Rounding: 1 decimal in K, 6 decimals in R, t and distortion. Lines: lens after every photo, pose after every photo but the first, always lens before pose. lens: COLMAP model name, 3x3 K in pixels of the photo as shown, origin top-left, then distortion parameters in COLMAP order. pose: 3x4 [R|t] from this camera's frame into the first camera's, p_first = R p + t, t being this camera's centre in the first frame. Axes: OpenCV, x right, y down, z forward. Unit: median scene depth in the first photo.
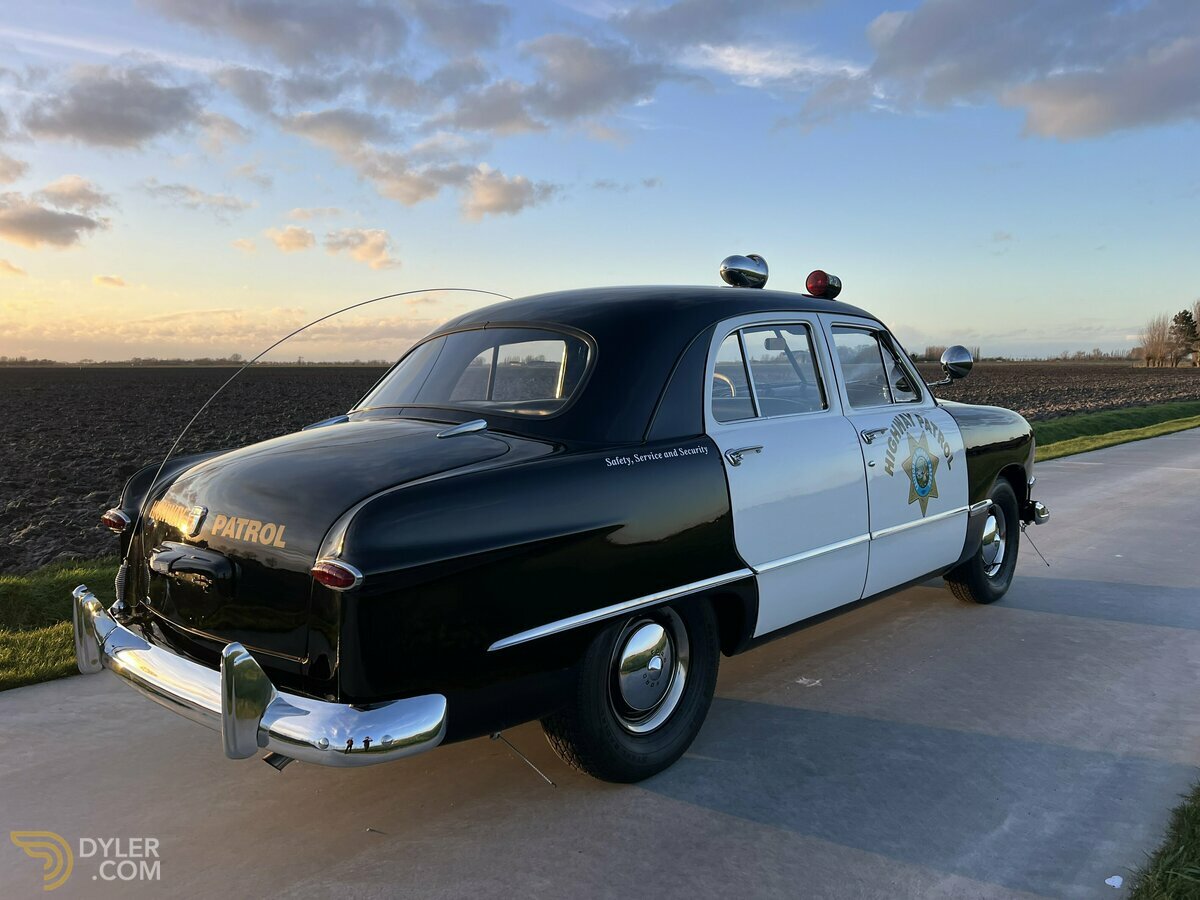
lens RADIAL K [[907.5, 0, 601.3], [0, 907.5, 453.7], [0, 0, 1]] dist [0.046364, -0.050110]
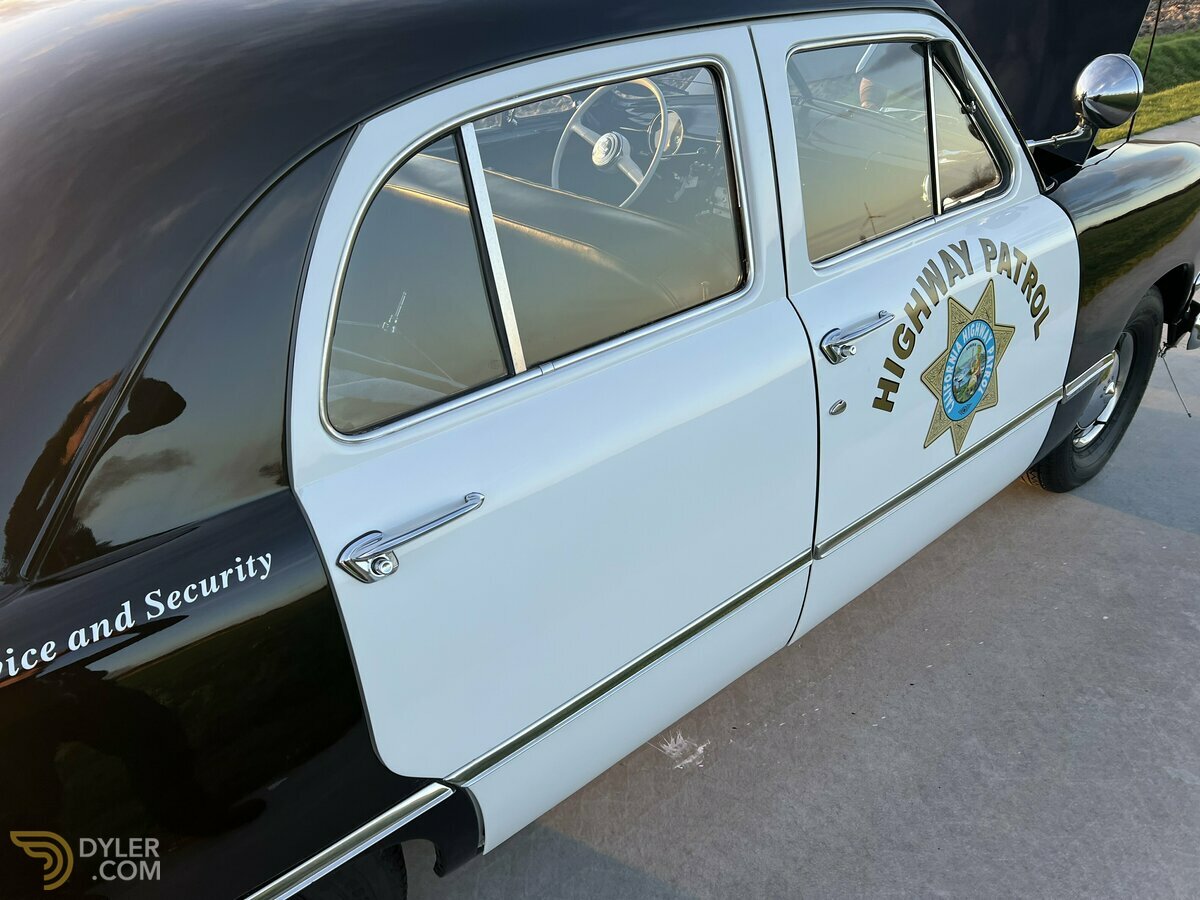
lens RADIAL K [[907.5, 0, 606.3], [0, 907.5, 457.7], [0, 0, 1]] dist [0.046364, -0.050110]
pose [[0.995104, 0.051351, -0.084444, 0.208698], [-0.010538, 0.904681, 0.425960, -0.147509], [0.098269, -0.422984, 0.900793, 0.538445]]
